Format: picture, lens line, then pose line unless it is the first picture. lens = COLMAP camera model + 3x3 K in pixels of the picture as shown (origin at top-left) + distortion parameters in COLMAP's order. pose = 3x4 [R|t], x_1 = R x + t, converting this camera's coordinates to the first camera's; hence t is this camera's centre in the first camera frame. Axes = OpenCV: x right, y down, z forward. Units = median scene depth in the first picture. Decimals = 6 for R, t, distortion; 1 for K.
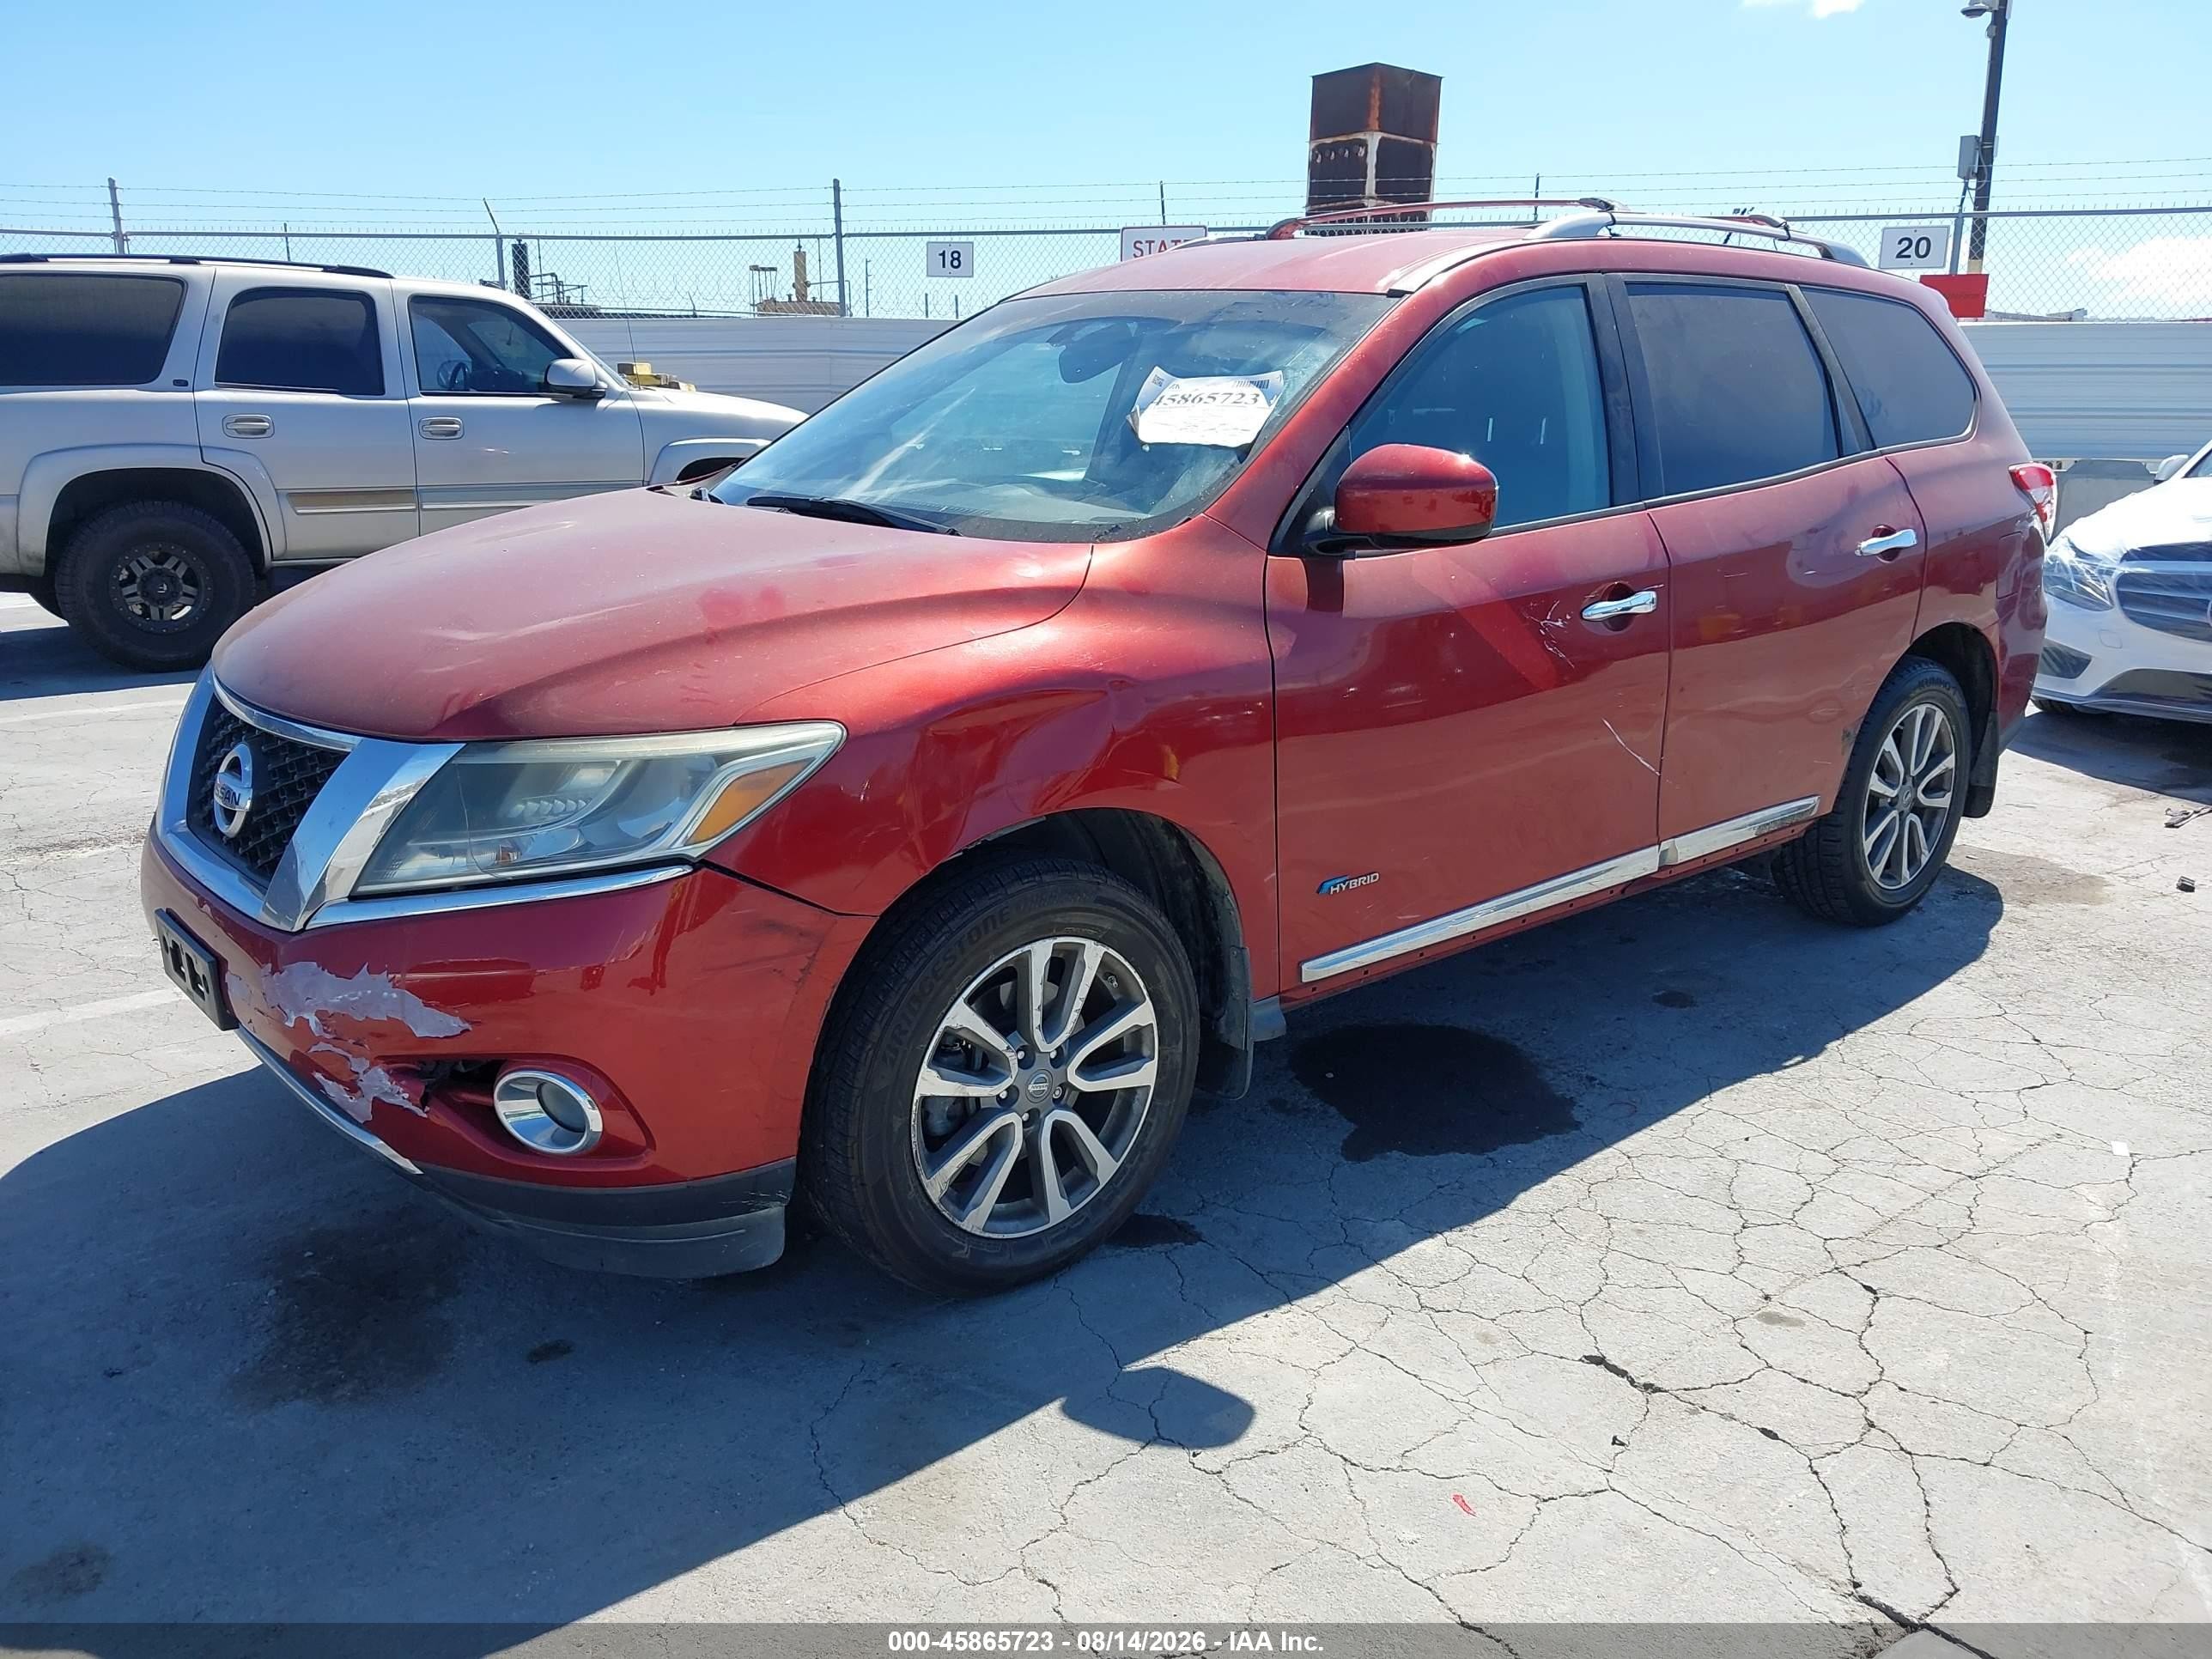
lens RADIAL K [[1706.4, 0, 1070.2], [0, 1706.4, 793.6], [0, 0, 1]] dist [0.058089, -0.107805]
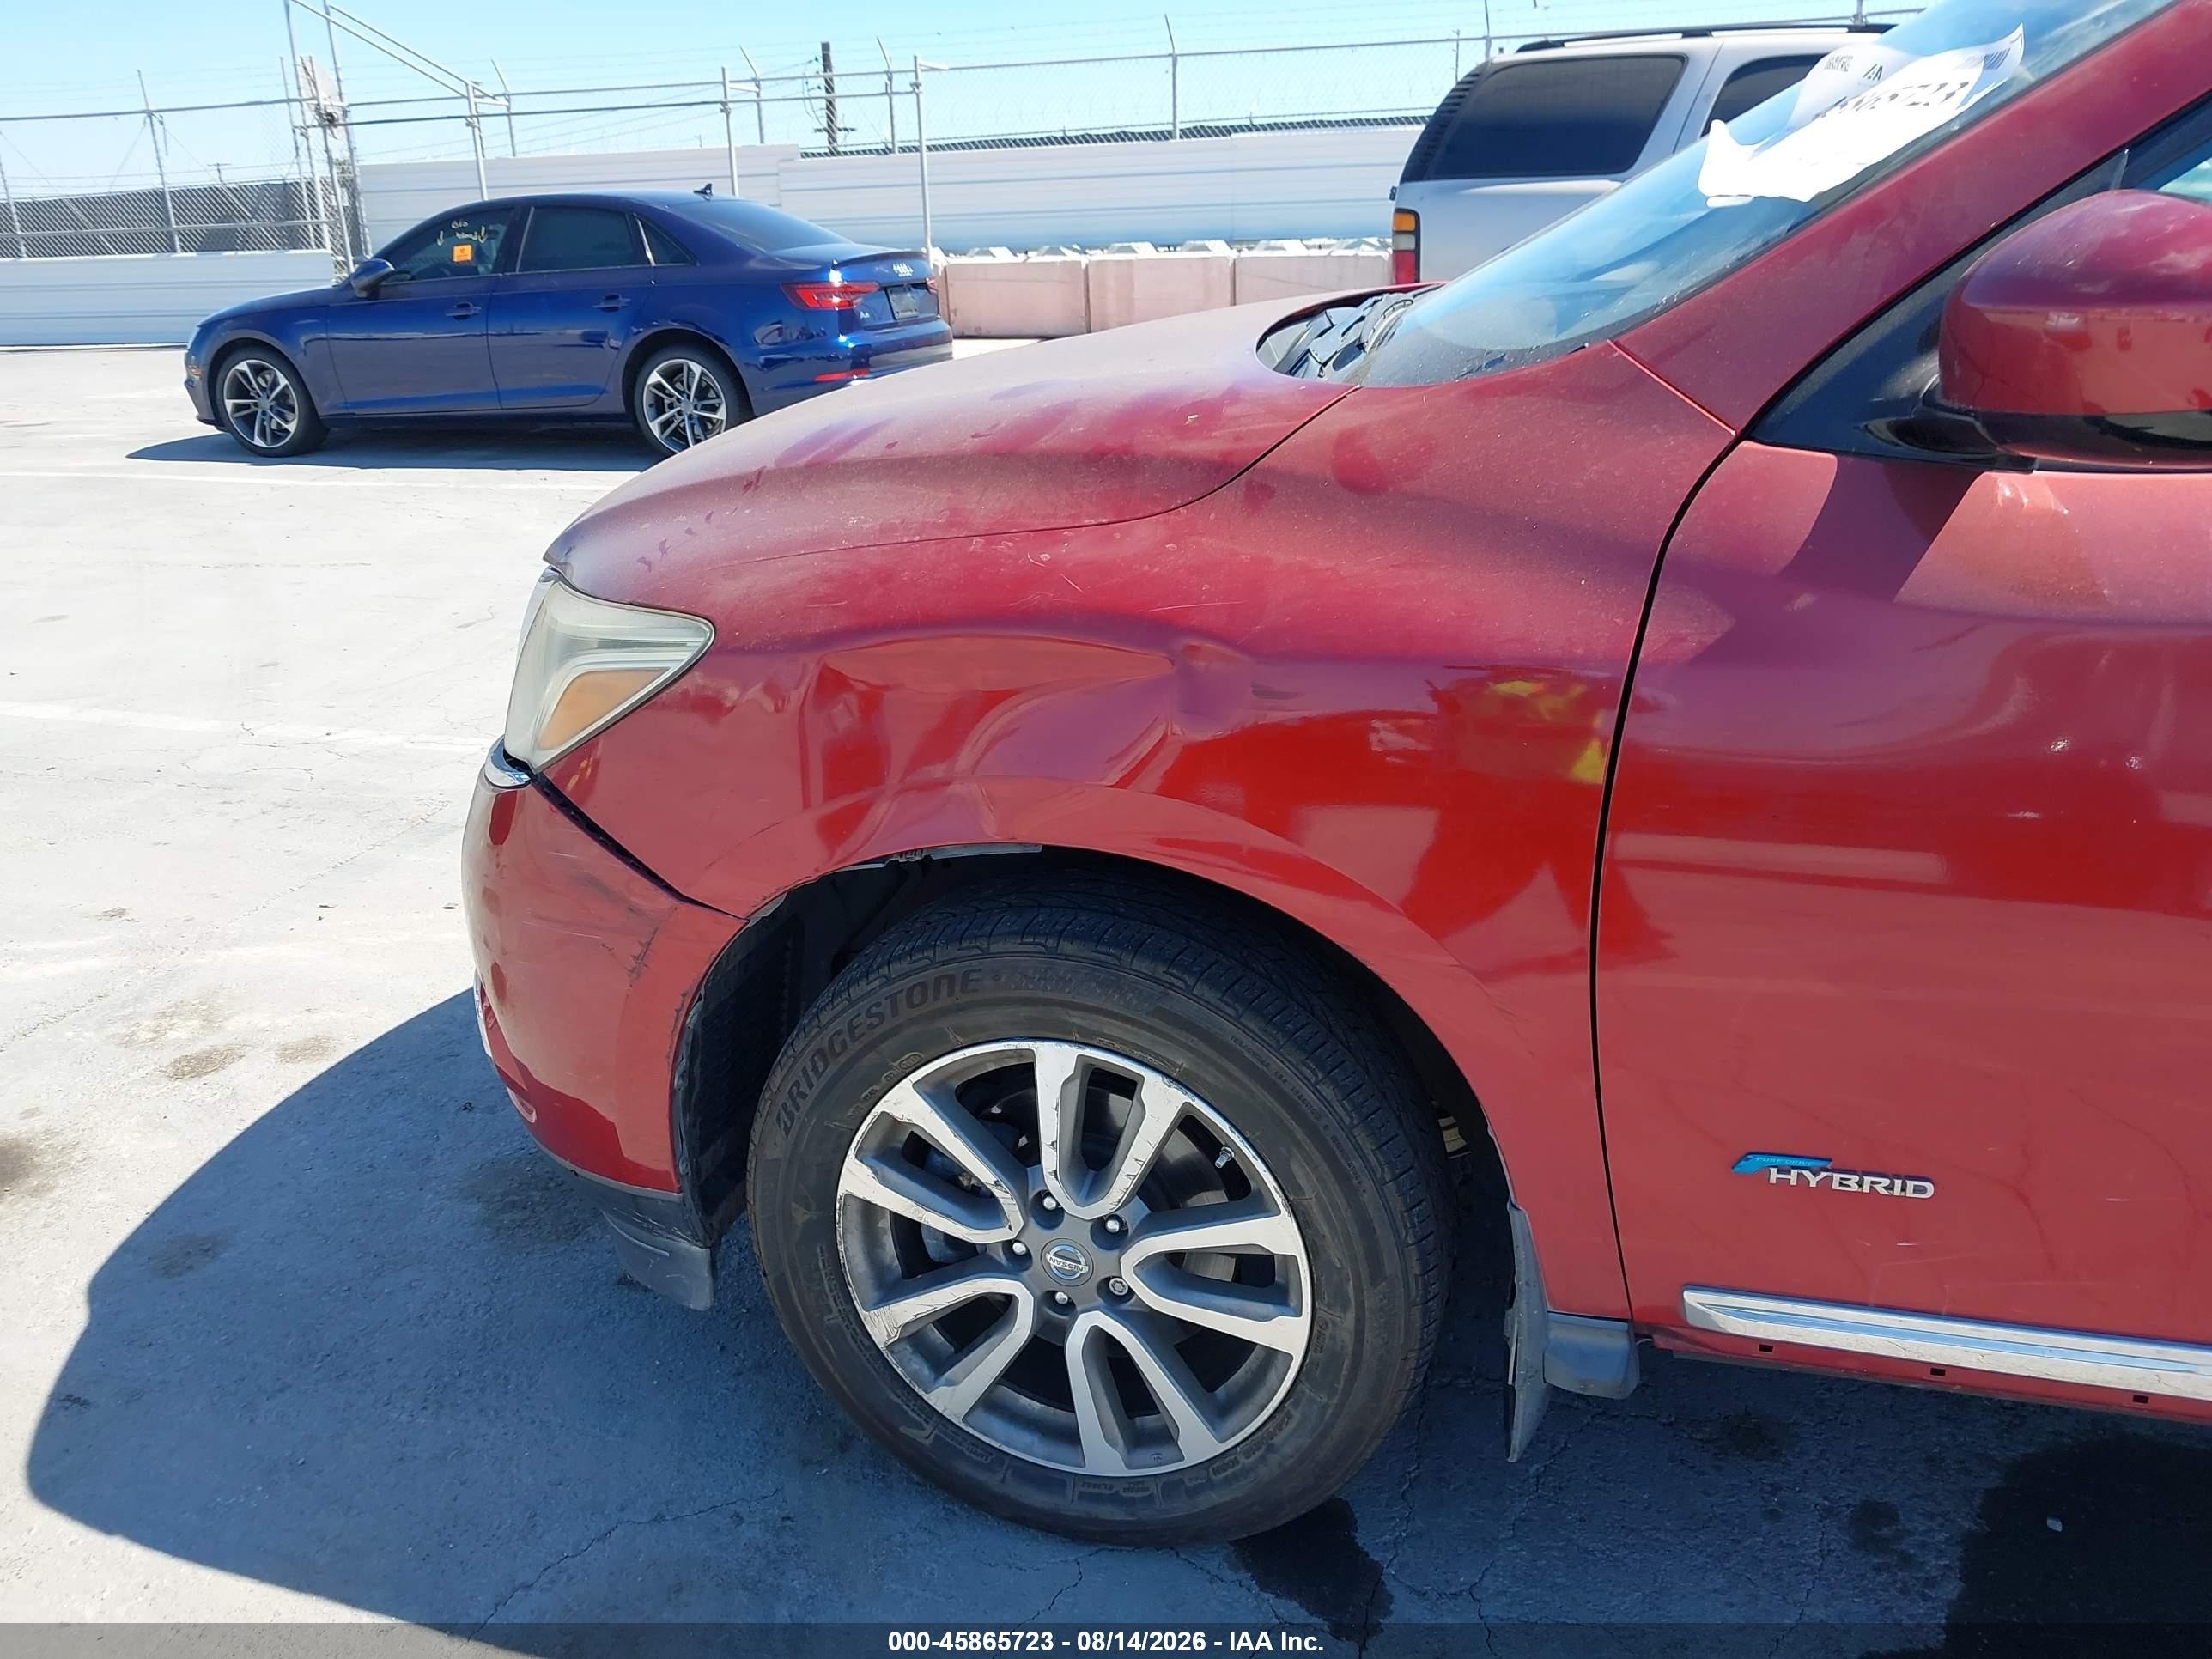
lens RADIAL K [[1717.7, 0, 1106.0], [0, 1717.7, 829.5], [0, 0, 1]] dist [0.048932, -0.001942]
pose [[0.575596, 0.263102, -0.774252, 0.420575], [-0.169633, 0.964648, 0.201692, -0.106969], [0.799946, 0.015245, 0.599878, 0.607613]]
